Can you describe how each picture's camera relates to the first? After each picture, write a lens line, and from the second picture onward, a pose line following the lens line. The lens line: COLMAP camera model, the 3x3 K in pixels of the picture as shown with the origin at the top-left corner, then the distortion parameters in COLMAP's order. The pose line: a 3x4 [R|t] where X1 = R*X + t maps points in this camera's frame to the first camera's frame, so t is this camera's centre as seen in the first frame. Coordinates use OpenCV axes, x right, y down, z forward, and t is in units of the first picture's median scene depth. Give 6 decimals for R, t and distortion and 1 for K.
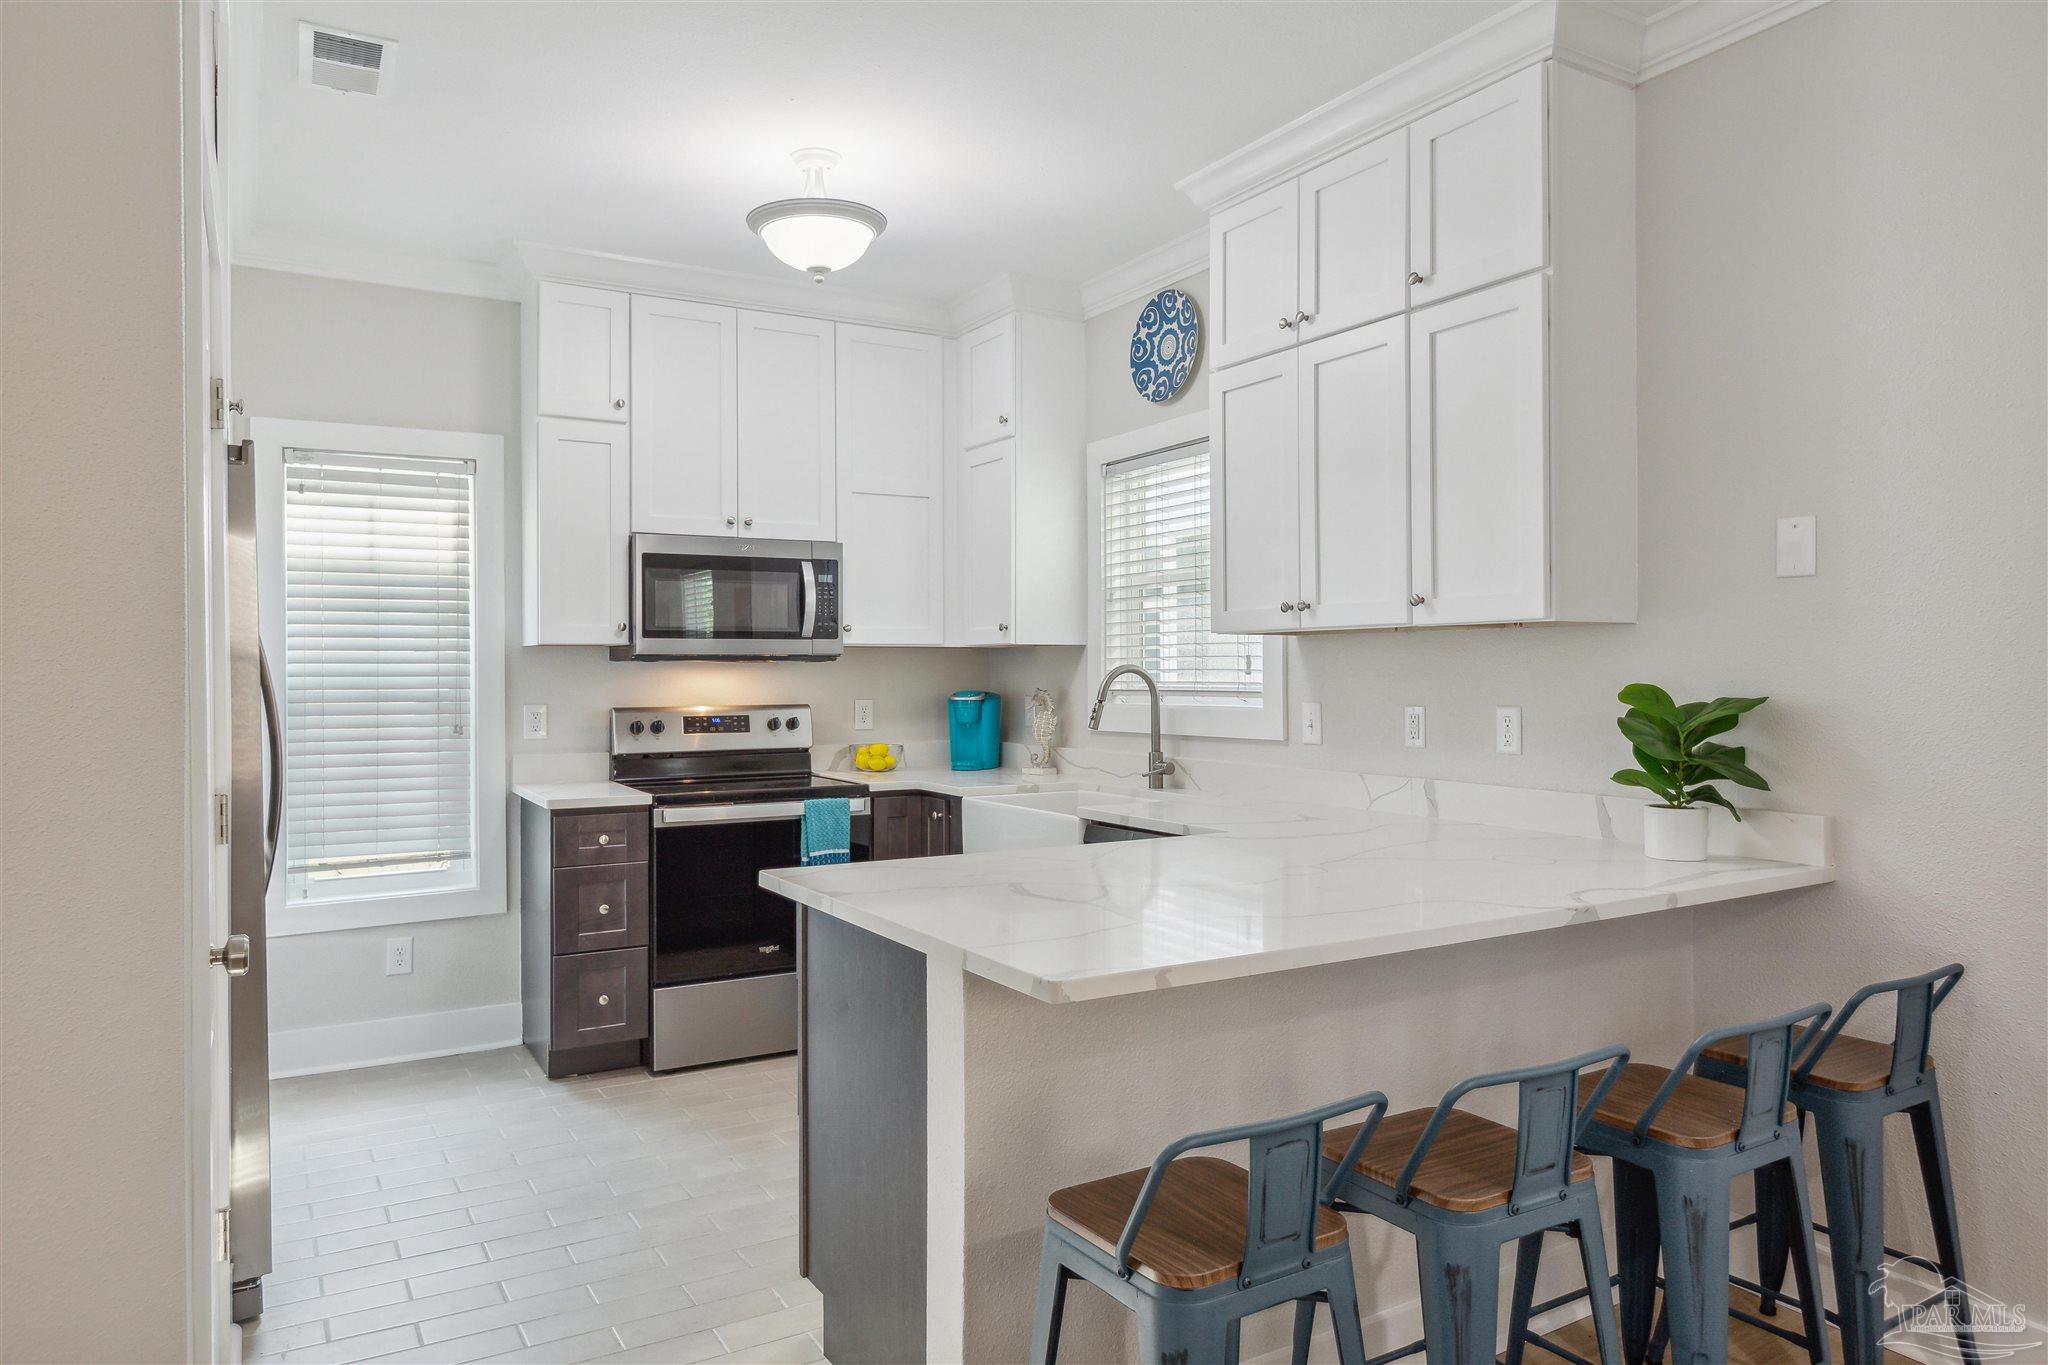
lens RADIAL K [[1344.3, 0, 1025.1], [0, 1344.3, 678.6], [0, 0, 1]] dist [-0.004588, -0.000052]
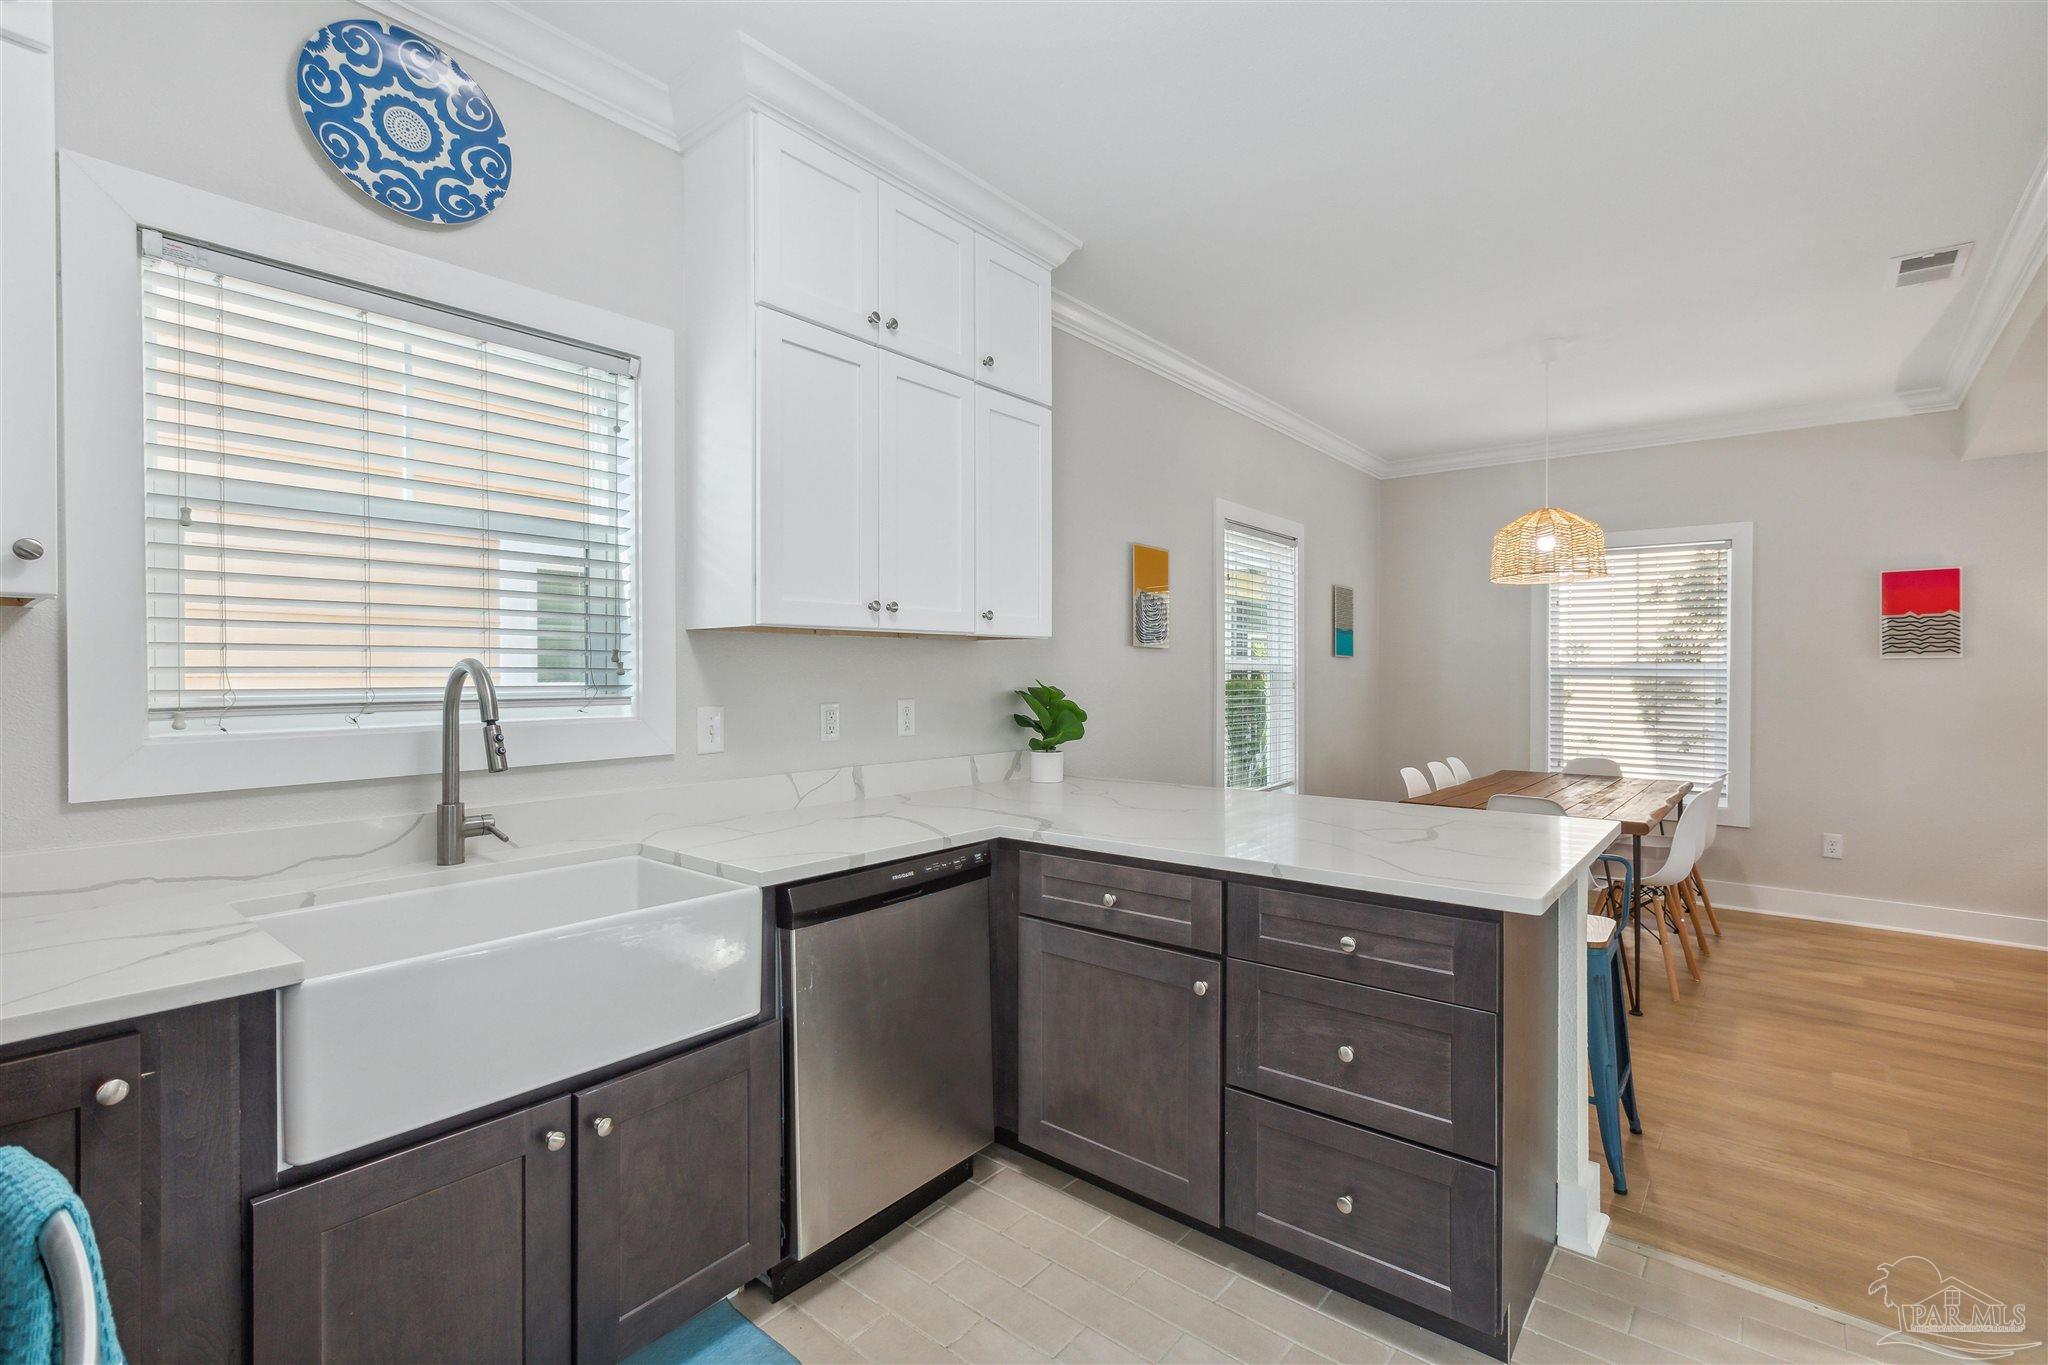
lens RADIAL K [[919.4, 0, 1022.9], [0, 919.4, 679.3], [0, 0, 1]] dist [-0.013655, 0.000107]
pose [[-0.345711, -0.006689, 0.938317, -0.376198], [0.001845, 0.999968, 0.007808, -0.003641], [-0.938339, 0.004431, -0.345688, 0.896872]]
